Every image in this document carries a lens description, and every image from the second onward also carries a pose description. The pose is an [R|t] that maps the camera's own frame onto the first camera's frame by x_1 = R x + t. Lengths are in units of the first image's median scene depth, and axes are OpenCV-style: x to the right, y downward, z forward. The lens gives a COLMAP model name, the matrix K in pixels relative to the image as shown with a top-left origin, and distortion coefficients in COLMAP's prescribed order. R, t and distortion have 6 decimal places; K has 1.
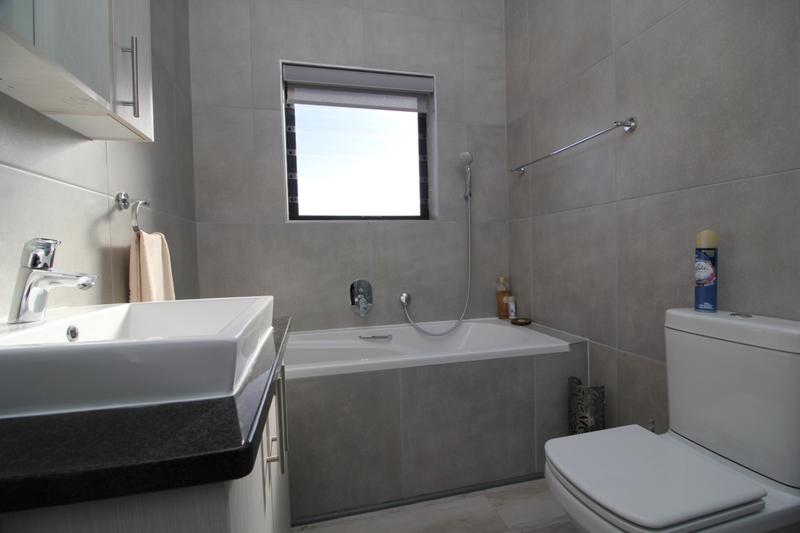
lens RADIAL K [[369.0, 0, 402.8], [0, 369.0, 262.3], [0, 0, 1]] dist [-0.007378, -0.009106]
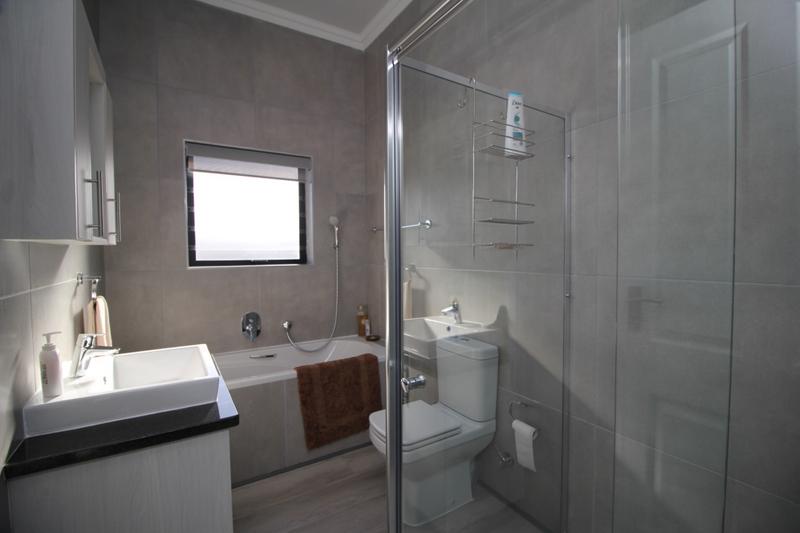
lens RADIAL K [[369.0, 0, 404.6], [0, 369.0, 269.0], [0, 0, 1]] dist [-0.007378, -0.009106]
pose [[0.947839, 0.006888, 0.318674, -0.016092], [-0.011994, 0.999829, 0.014064, -0.123834], [-0.318523, -0.017152, 0.947760, -0.370089]]
